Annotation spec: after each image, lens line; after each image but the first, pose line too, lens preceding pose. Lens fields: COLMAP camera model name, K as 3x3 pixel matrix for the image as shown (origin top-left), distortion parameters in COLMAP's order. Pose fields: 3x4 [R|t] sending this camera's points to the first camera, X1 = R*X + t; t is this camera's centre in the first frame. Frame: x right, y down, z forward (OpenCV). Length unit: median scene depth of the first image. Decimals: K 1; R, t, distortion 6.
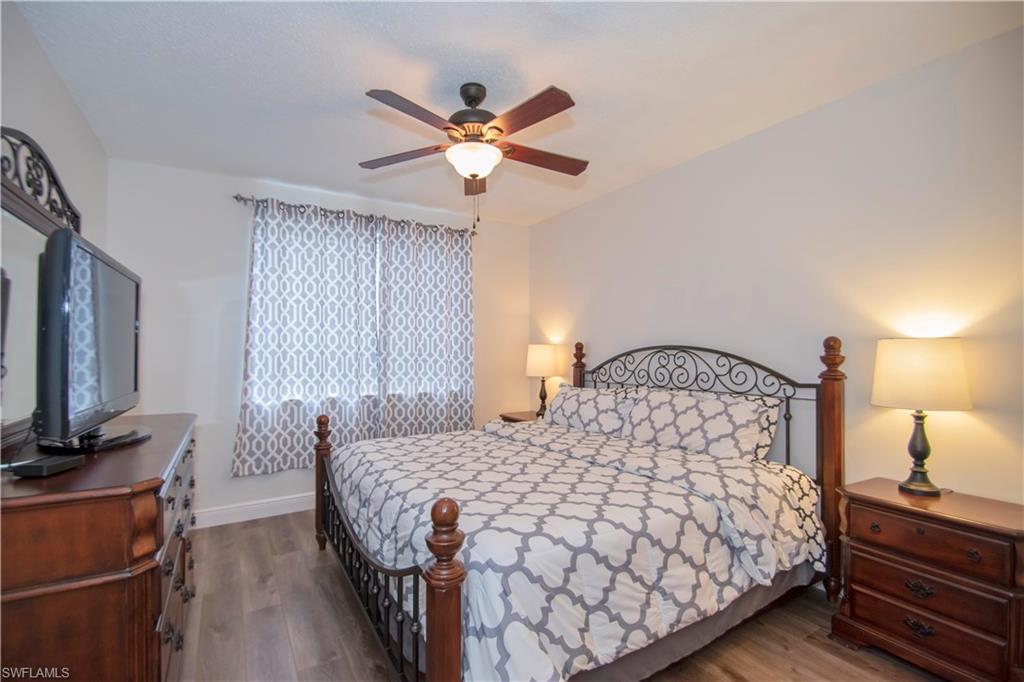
lens RADIAL K [[472.2, 0, 483.5], [0, 472.2, 338.2], [0, 0, 1]] dist [0.015223, -0.004220]
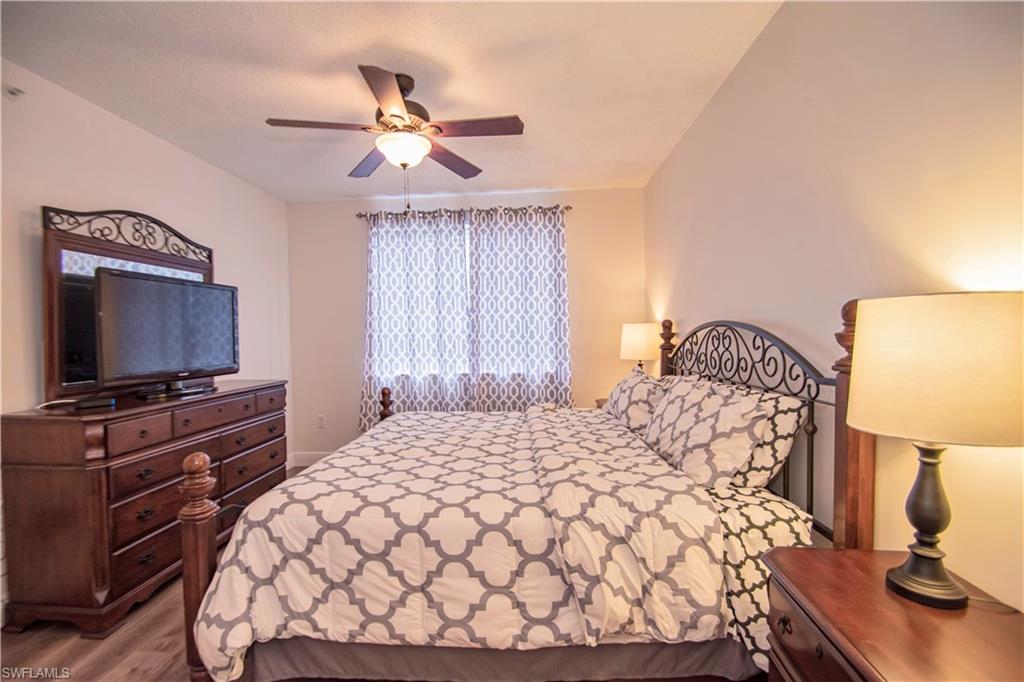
lens RADIAL K [[472.2, 0, 541.1], [0, 472.2, 339.9], [0, 0, 1]] dist [0.015223, -0.004220]
pose [[0.803026, -0.004896, -0.595923, 0.614244], [0.030664, 0.998981, 0.033113, 0.011794], [0.595154, -0.044864, 0.802358, 0.239853]]
